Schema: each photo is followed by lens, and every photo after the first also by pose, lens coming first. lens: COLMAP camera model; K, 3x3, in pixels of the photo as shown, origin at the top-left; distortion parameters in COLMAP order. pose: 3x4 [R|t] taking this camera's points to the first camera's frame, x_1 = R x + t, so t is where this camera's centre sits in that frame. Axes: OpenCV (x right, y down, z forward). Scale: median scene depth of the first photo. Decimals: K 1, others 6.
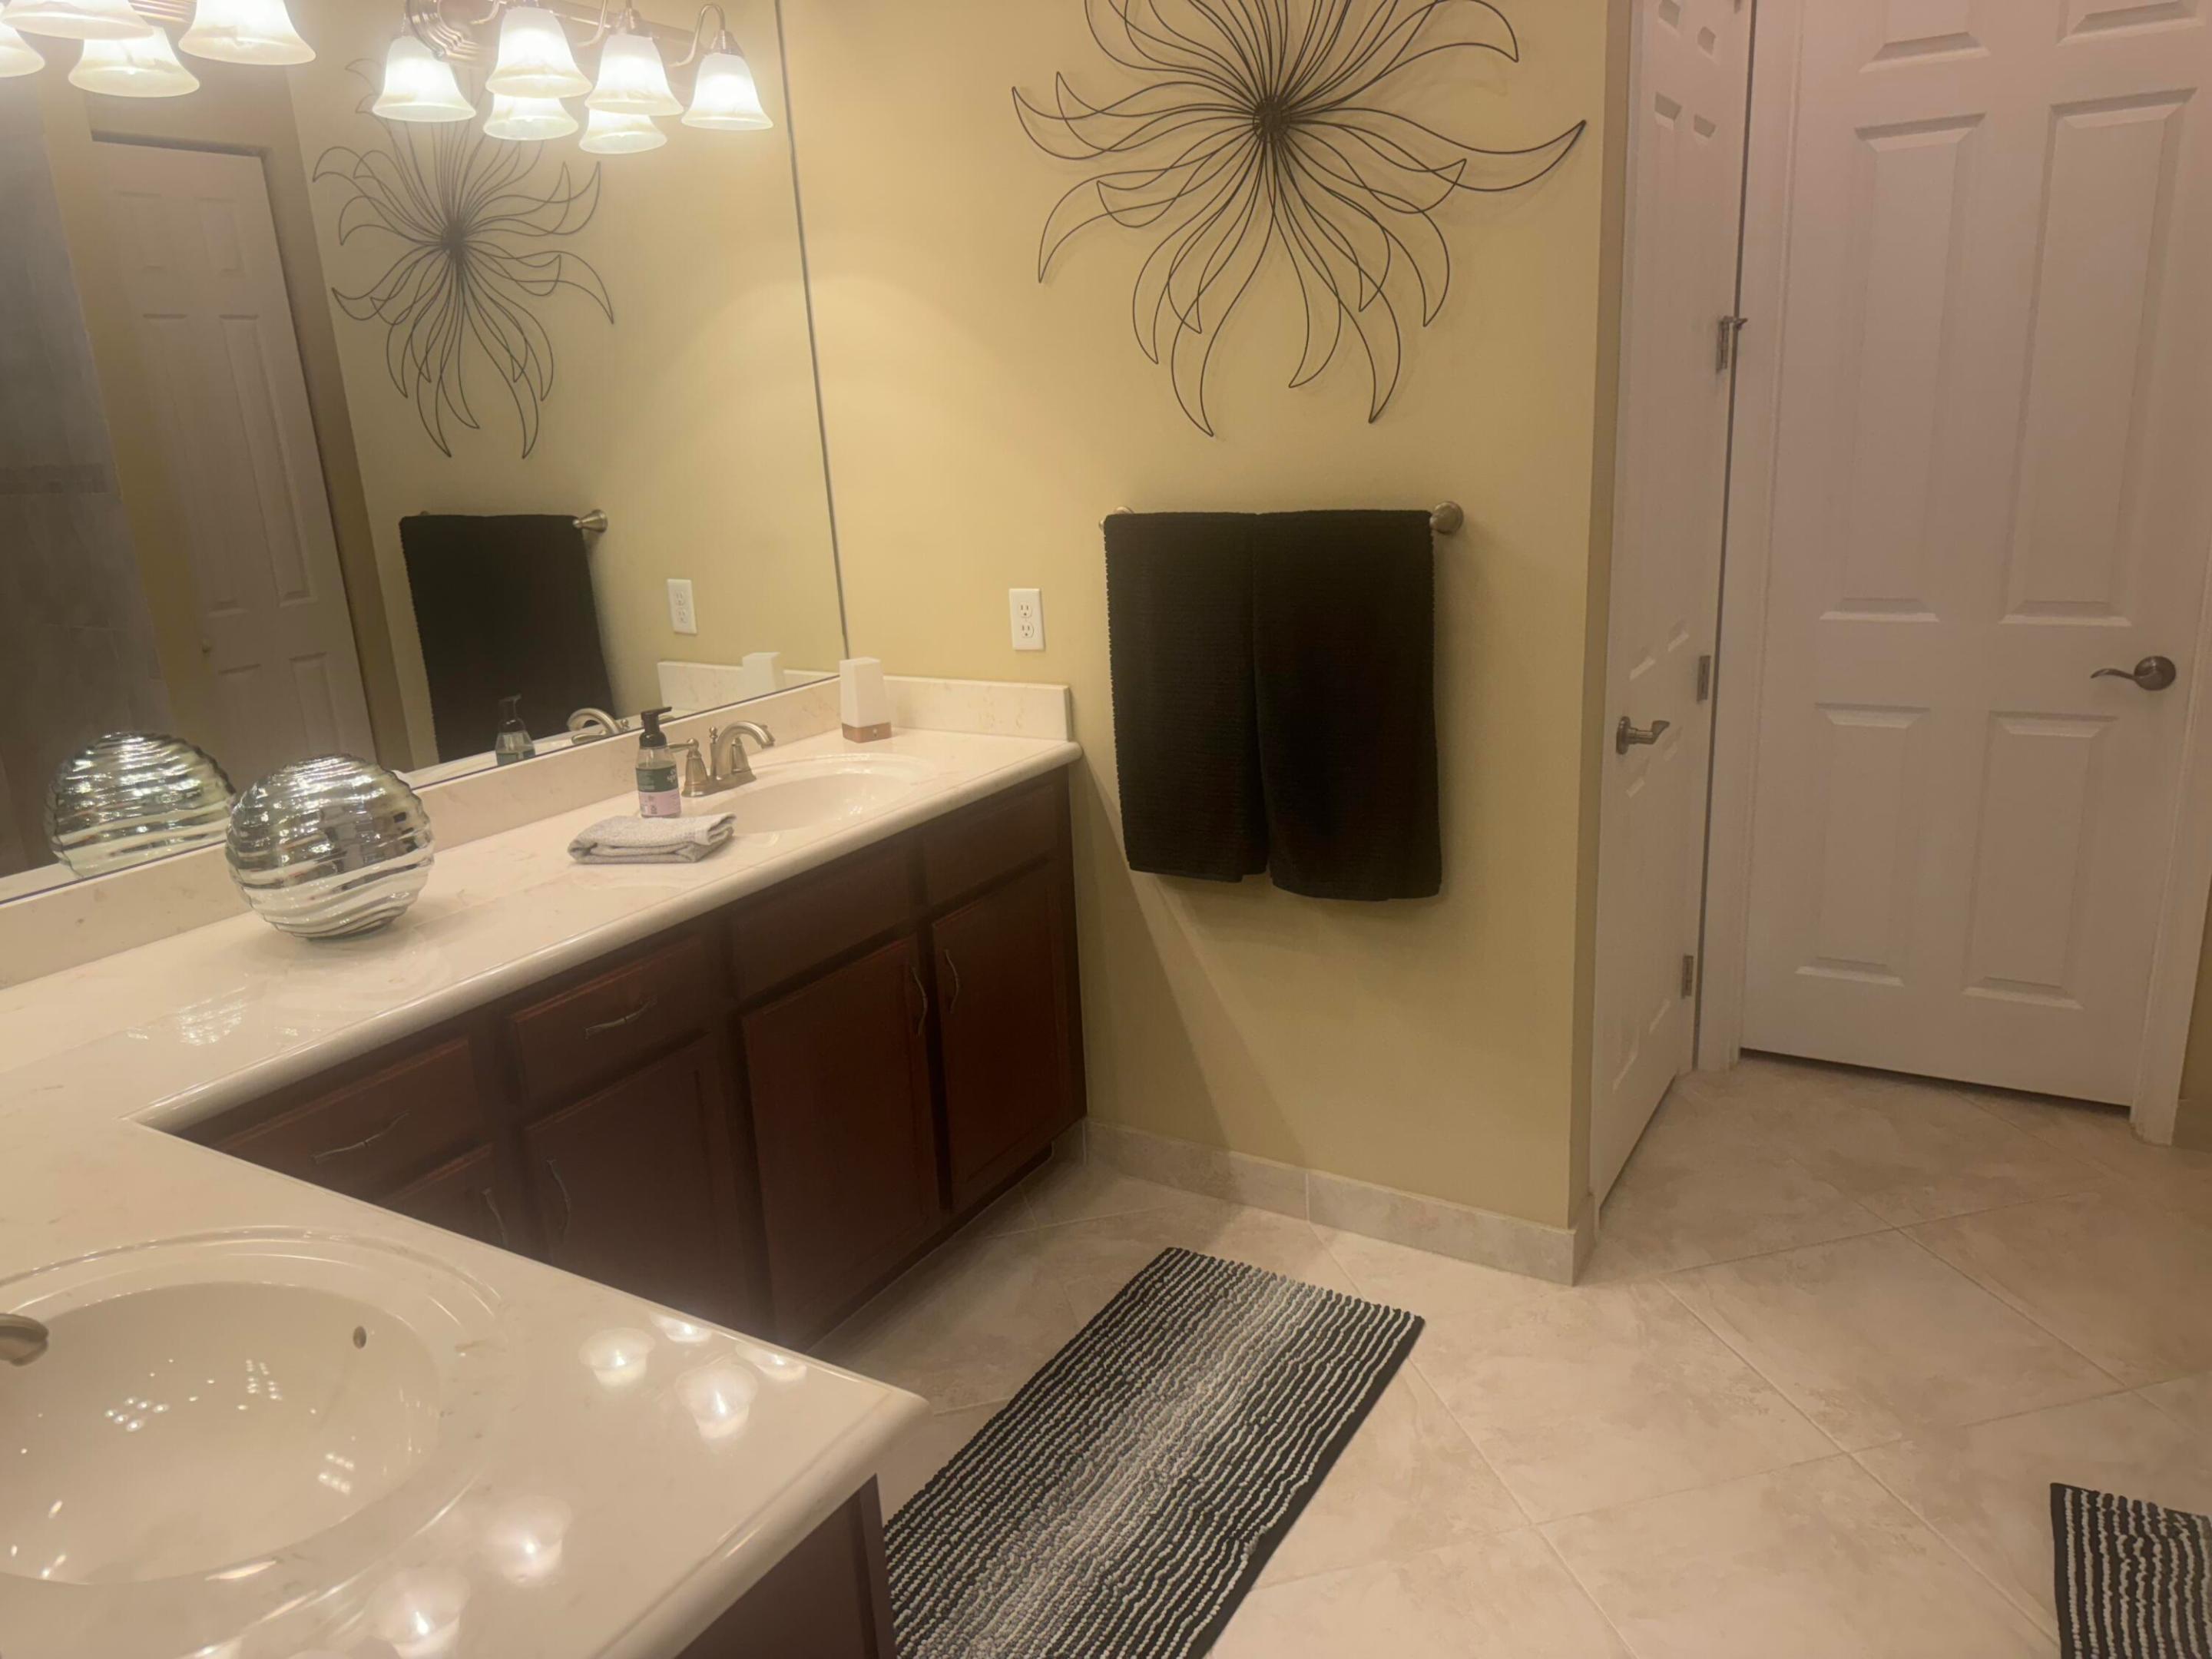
lens RADIAL K [[1554.3, 0, 1100.3], [0, 1554.3, 829.1], [0, 0, 1]] dist [0.011107, -0.011100]
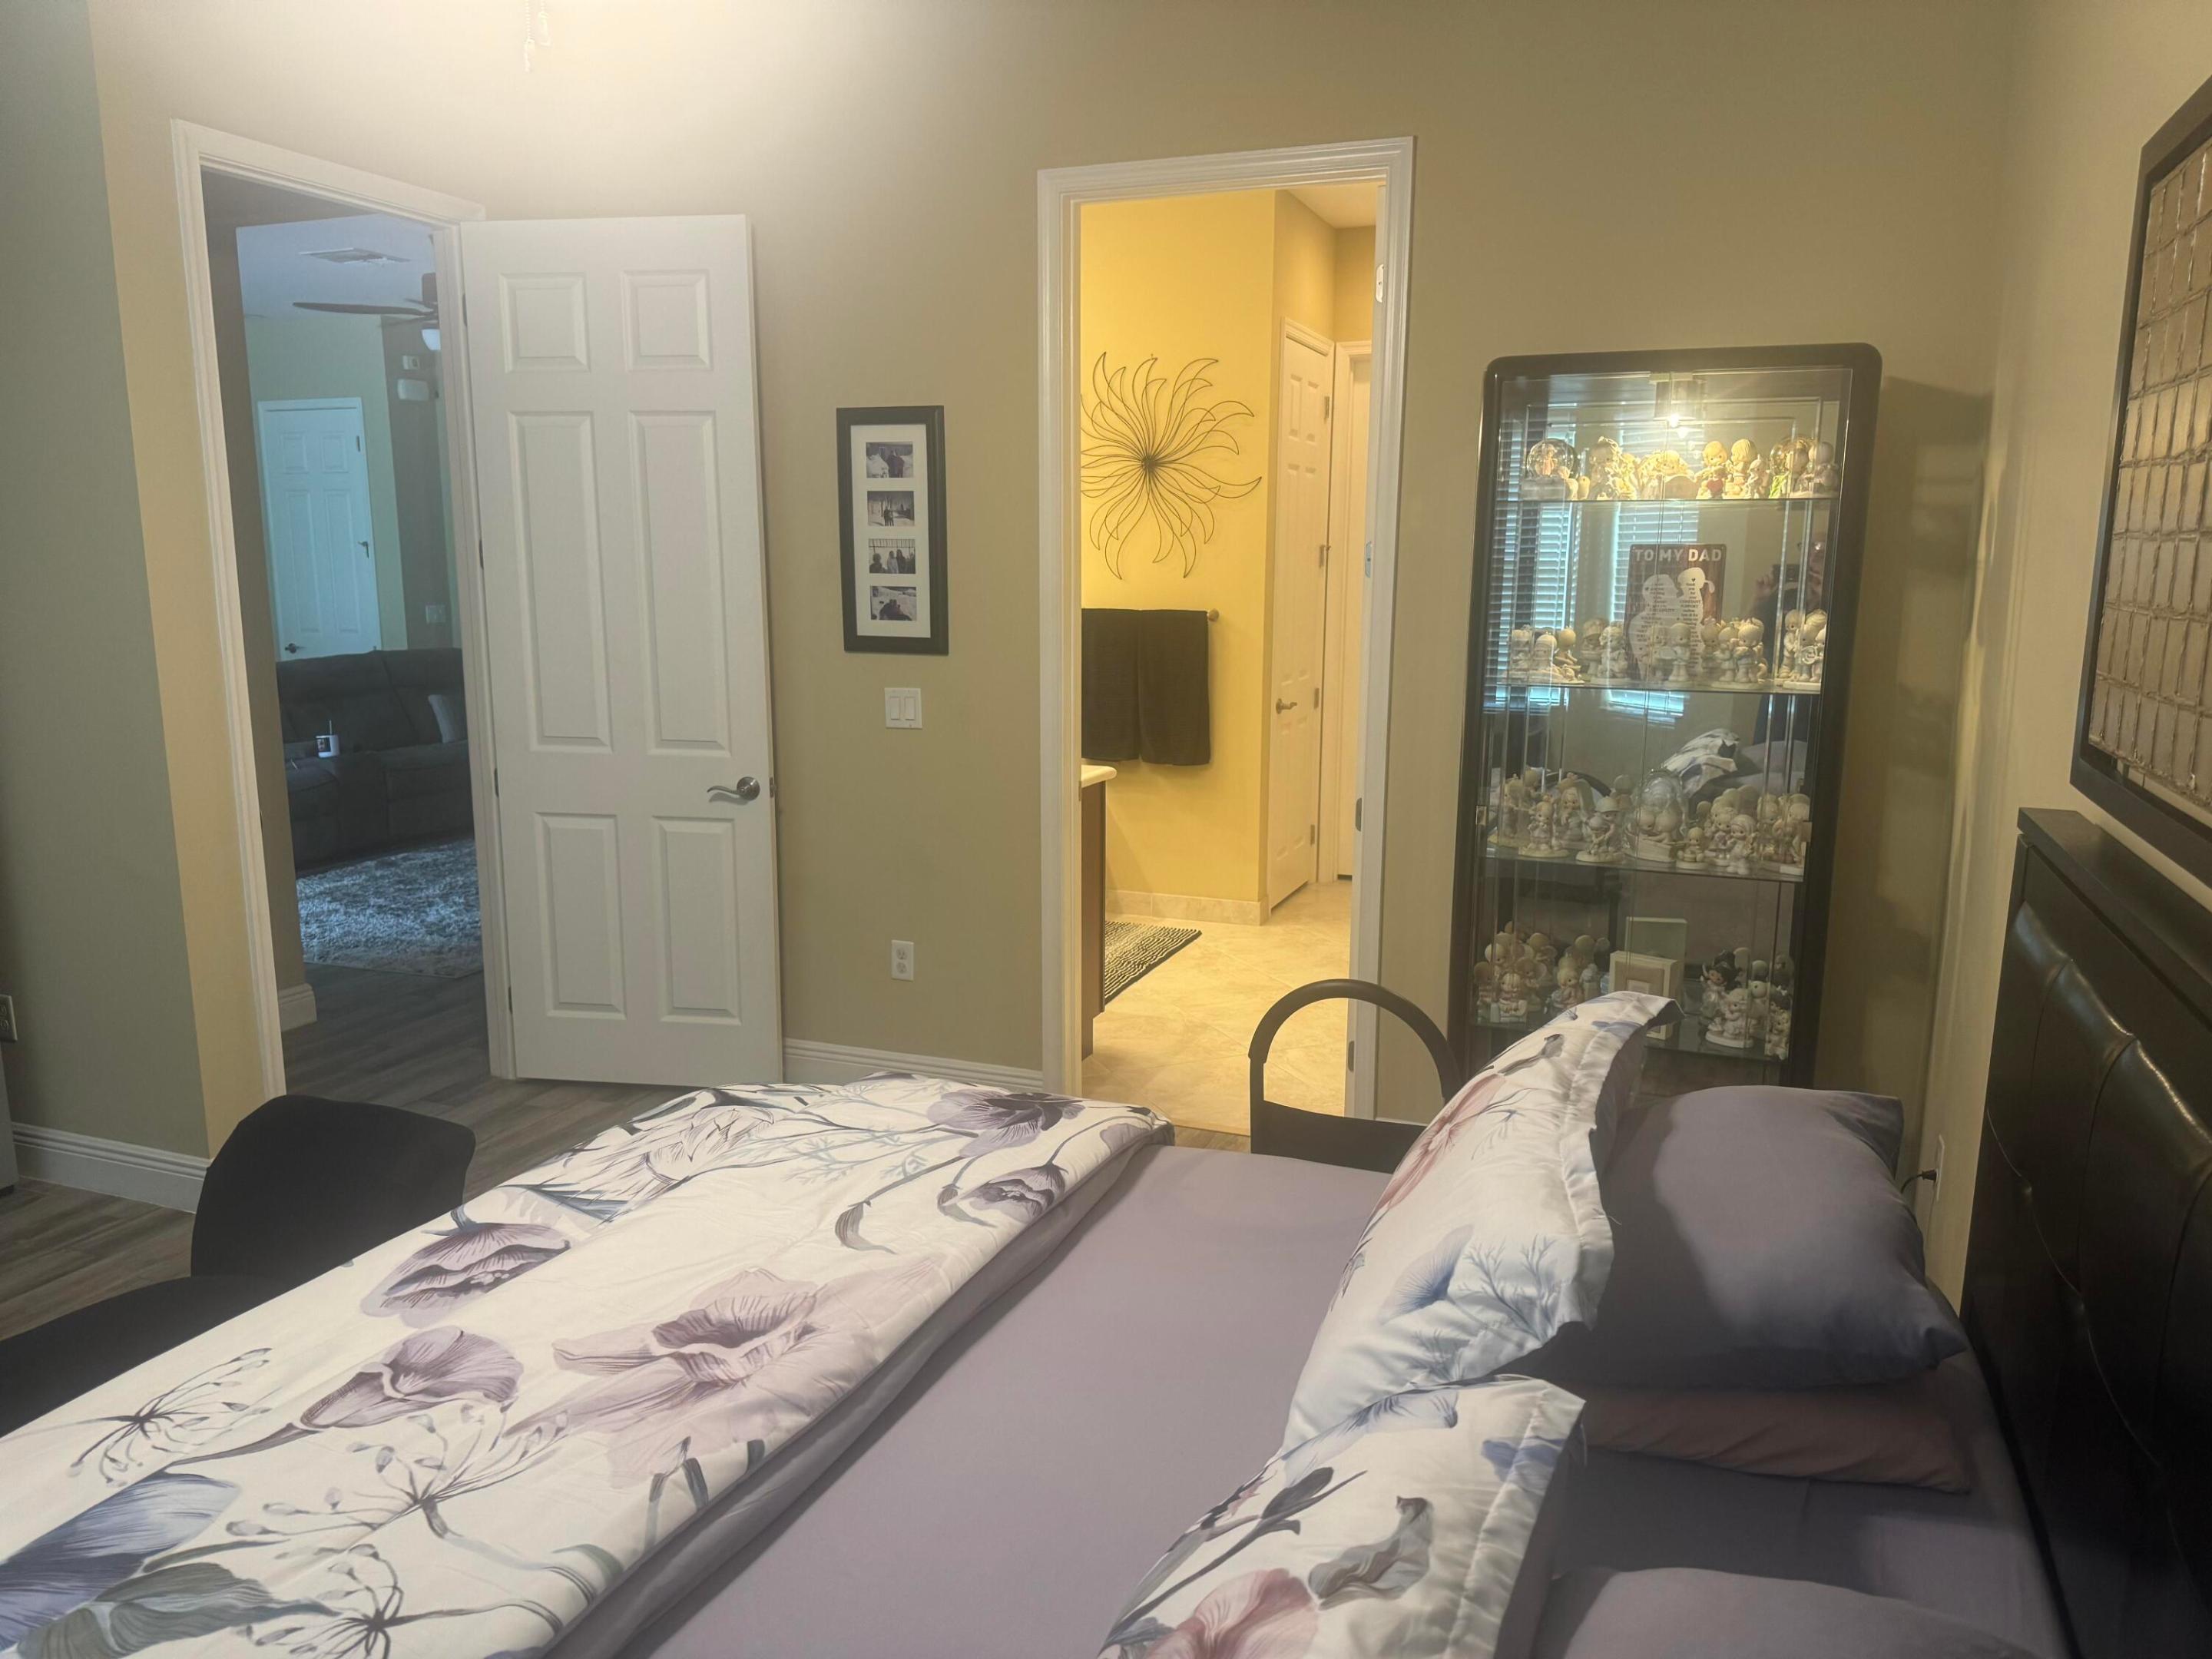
lens RADIAL K [[1554.3, 0, 1100.3], [0, 1554.3, 829.1], [0, 0, 1]] dist [0.011107, -0.011100]
pose [[0.984691, 0.027959, 0.172053, -0.384930], [-0.009524, 0.994208, -0.107049, 0.420894], [-0.174050, 0.103772, 0.979254, -1.426836]]
